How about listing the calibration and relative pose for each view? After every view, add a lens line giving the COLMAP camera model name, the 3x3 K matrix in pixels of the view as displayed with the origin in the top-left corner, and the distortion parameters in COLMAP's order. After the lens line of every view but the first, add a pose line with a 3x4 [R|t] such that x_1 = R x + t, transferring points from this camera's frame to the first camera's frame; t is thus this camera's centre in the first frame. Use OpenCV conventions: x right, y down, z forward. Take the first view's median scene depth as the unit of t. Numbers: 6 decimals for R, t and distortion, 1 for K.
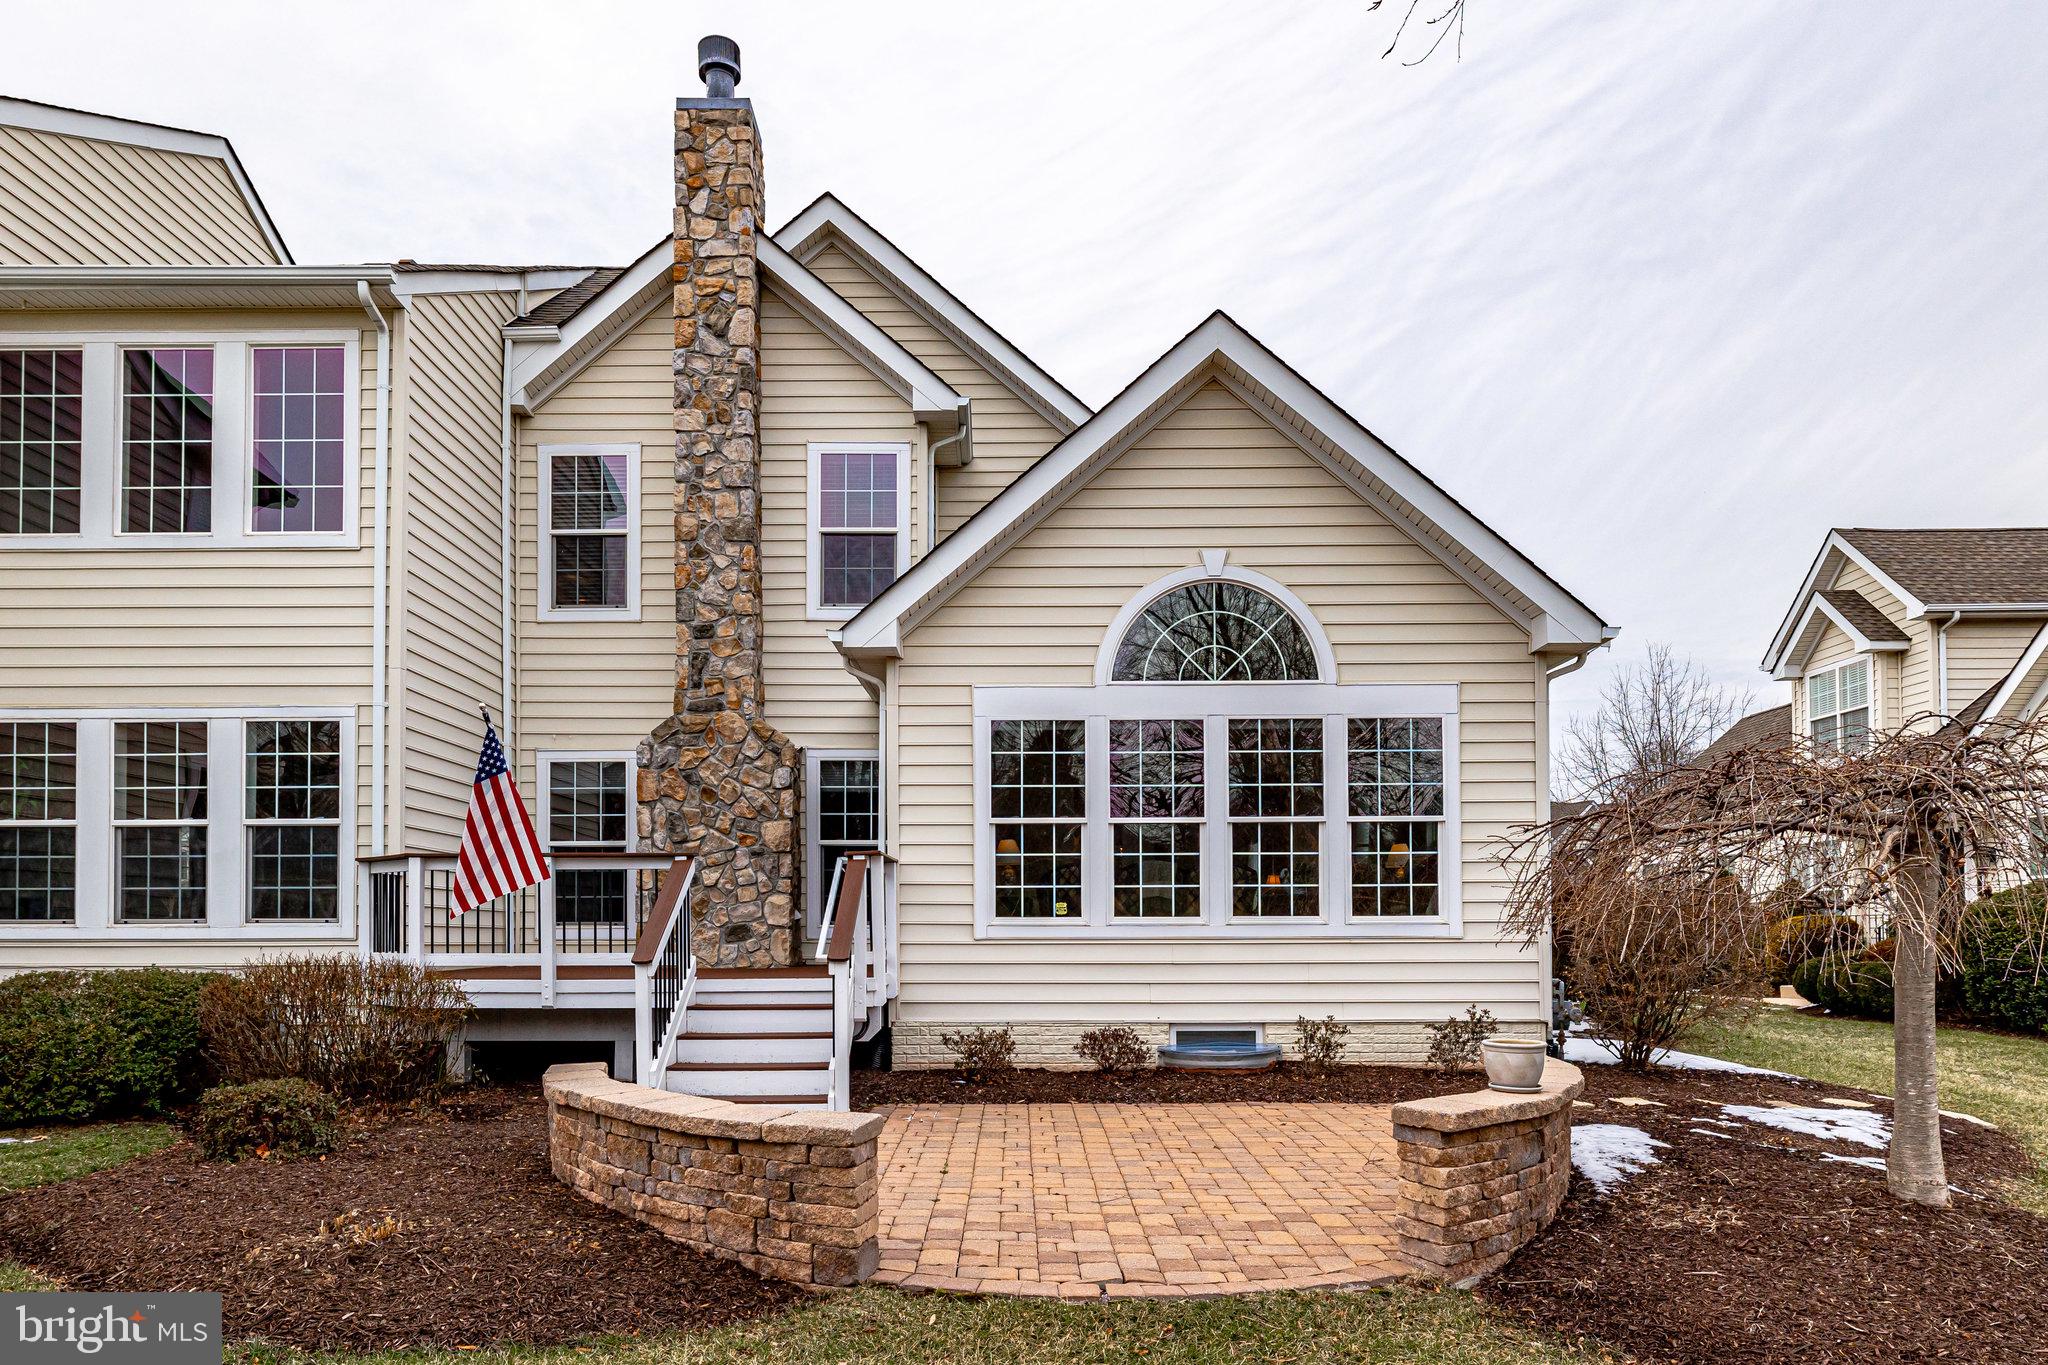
lens RADIAL K [[1994.6, 0, 1033.4], [0, 1994.6, 689.8], [0, 0, 1]] dist [-0.004820, 0.000000]
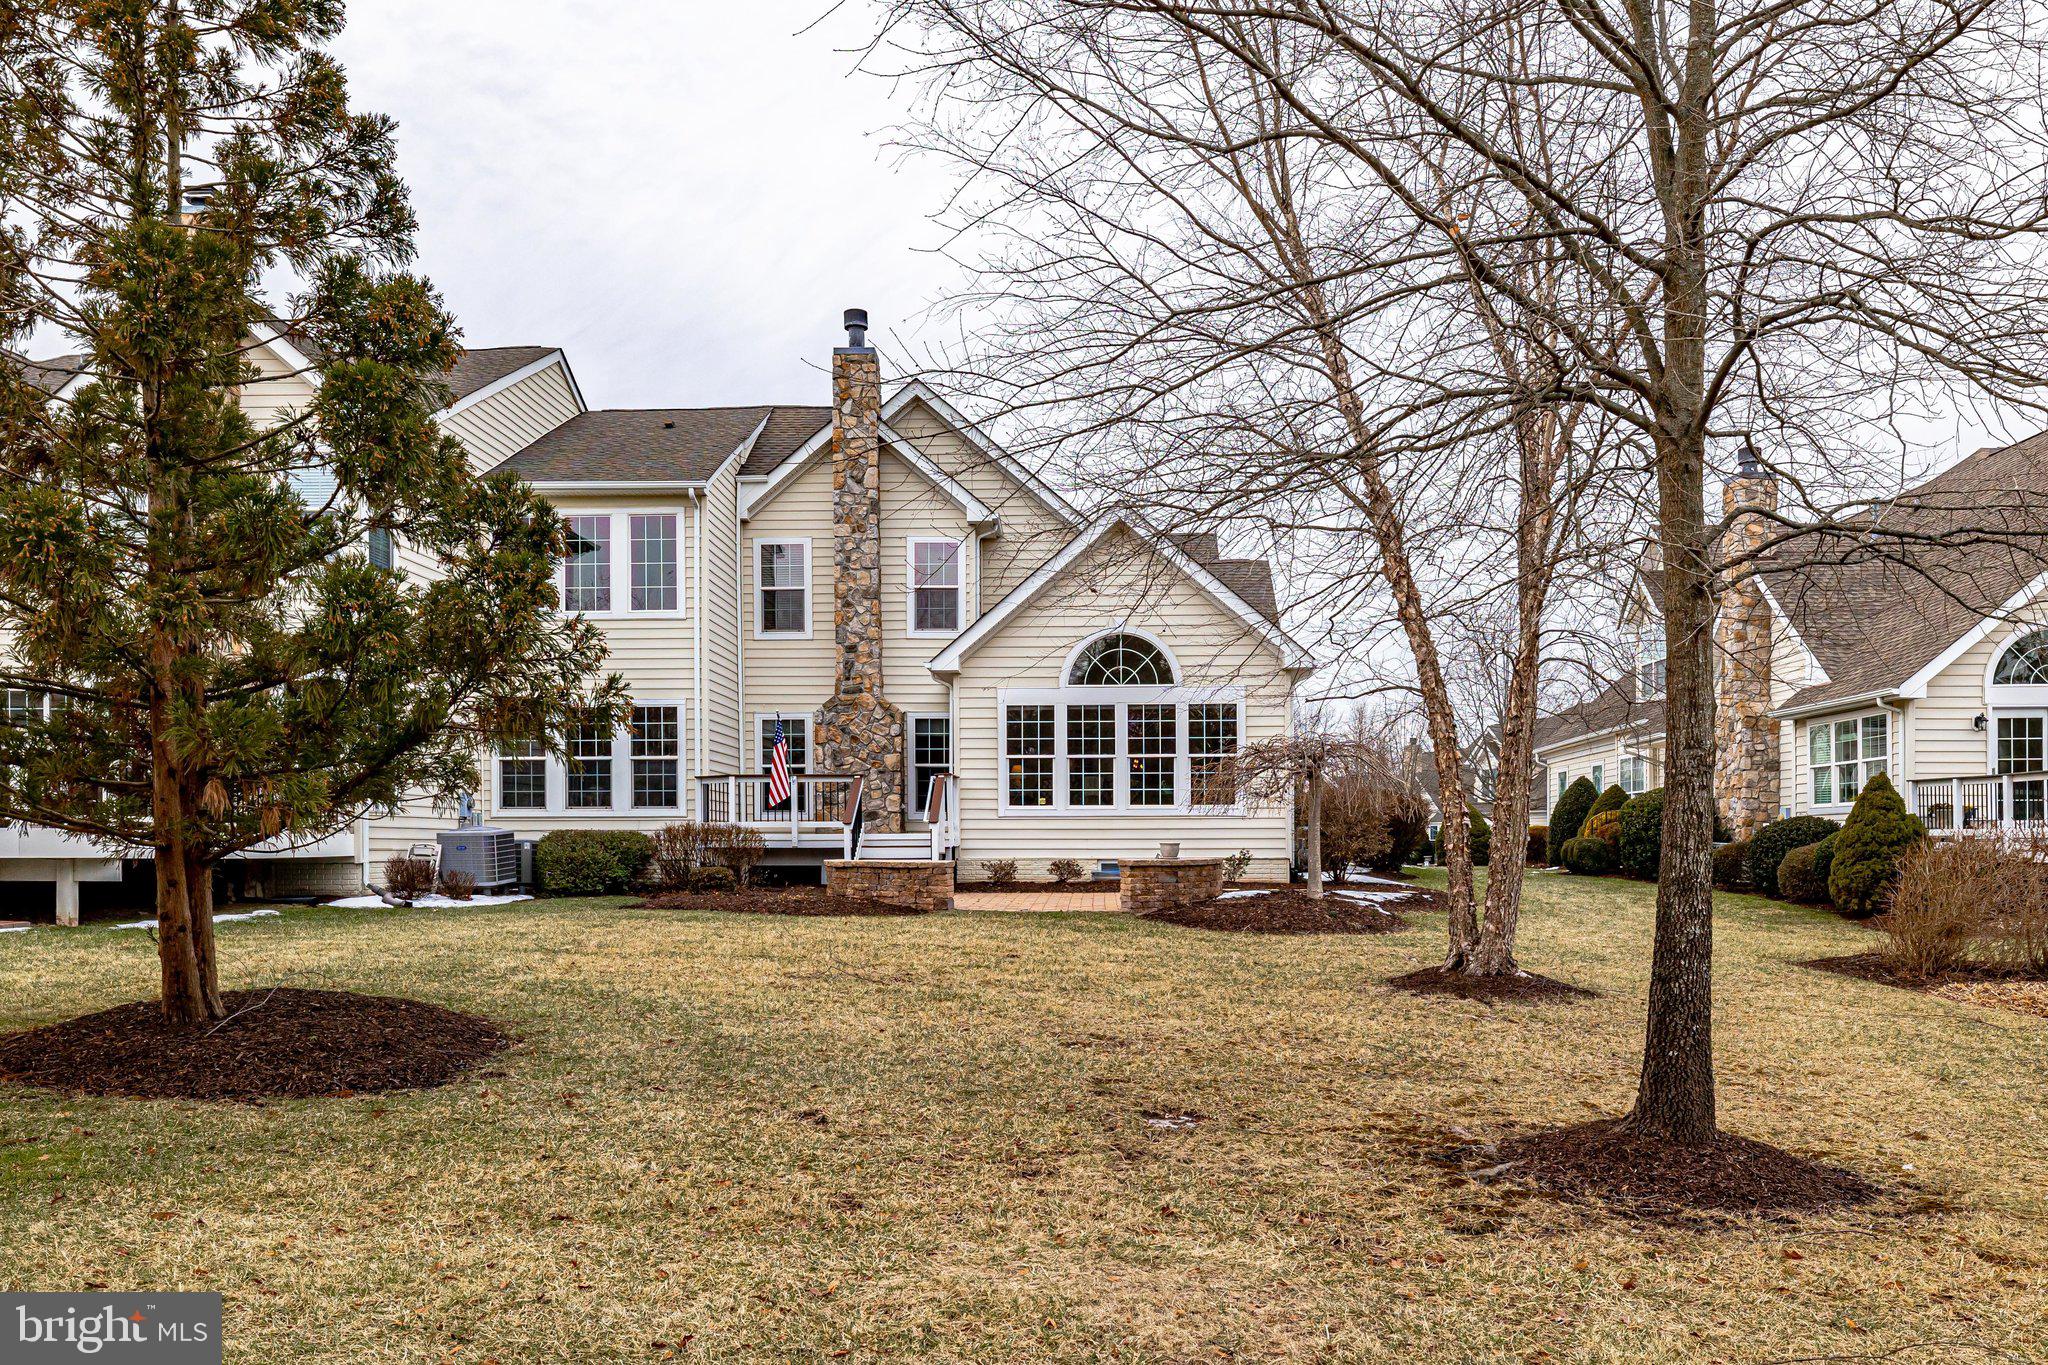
lens RADIAL K [[1518.8, 0, 1016.2], [0, 1518.8, 668.3], [0, 0, 1]] dist [0.001704, -0.000239]
pose [[0.999547, -0.002798, -0.029965, 0.031368], [0.003340, 0.999831, 0.018081, -0.045556], [0.029910, -0.018173, 0.999387, -0.465633]]
